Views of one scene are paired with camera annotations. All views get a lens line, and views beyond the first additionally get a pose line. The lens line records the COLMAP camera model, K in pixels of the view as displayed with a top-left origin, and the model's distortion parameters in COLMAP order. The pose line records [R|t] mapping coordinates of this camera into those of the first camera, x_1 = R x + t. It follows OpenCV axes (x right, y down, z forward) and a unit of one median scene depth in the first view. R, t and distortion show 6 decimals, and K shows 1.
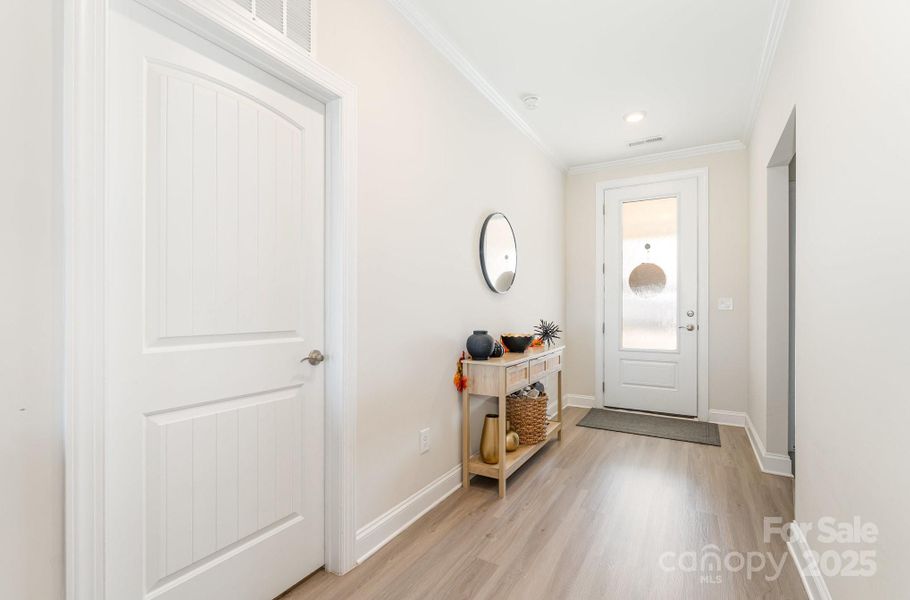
lens RADIAL K [[411.2, 0, 451.9], [0, 411.2, 307.4], [0, 0, 1]] dist [-0.001644, 0.000223]
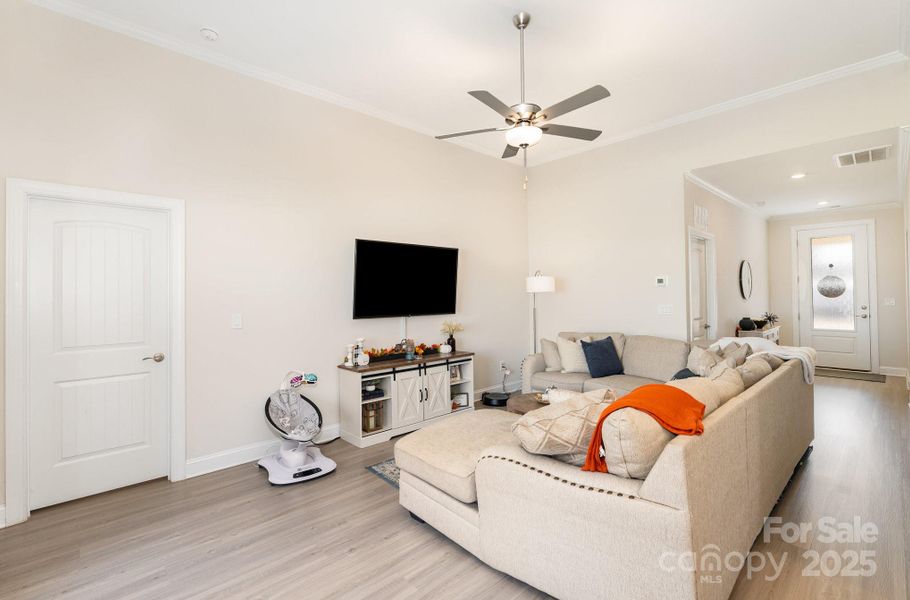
lens RADIAL K [[411.2, 0, 462.7], [0, 411.2, 287.3], [0, 0, 1]] dist [-0.001644, 0.000223]
pose [[0.964881, -0.015653, -0.262222, -0.540019], [0.011058, 0.999759, -0.018988, -0.053271], [0.262456, 0.015422, 0.964821, -1.014000]]
